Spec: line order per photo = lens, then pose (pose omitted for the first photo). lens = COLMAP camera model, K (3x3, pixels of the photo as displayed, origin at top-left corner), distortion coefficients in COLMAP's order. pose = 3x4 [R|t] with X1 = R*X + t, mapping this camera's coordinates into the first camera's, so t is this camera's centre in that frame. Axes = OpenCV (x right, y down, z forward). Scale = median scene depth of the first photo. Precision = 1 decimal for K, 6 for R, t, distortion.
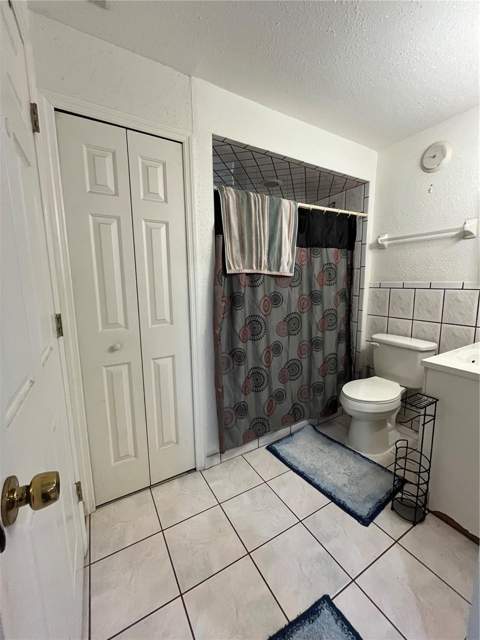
lens RADIAL K [[259.3, 0, 237.1], [0, 259.3, 317.9], [0, 0, 1]] dist [-0.001043, 0.000419]
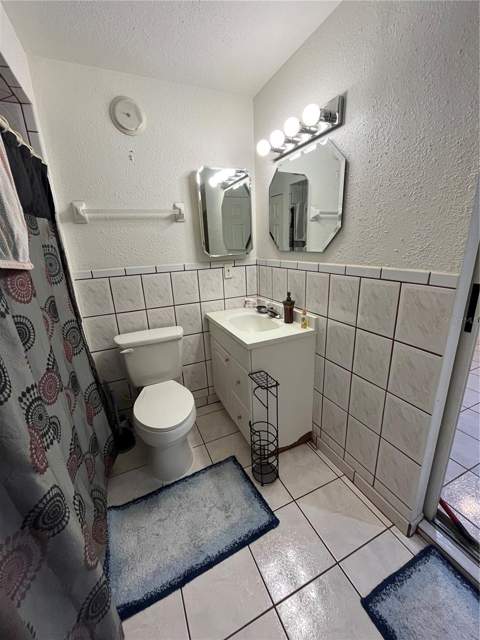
lens RADIAL K [[259.3, 0, 237.8], [0, 259.3, 322.4], [0, 0, 1]] dist [-0.001043, 0.000419]
pose [[0.118069, -0.271242, 0.955242, -0.171127], [0.186856, 0.950855, 0.246901, -0.124783], [-0.975266, 0.149342, 0.162950, 0.610418]]
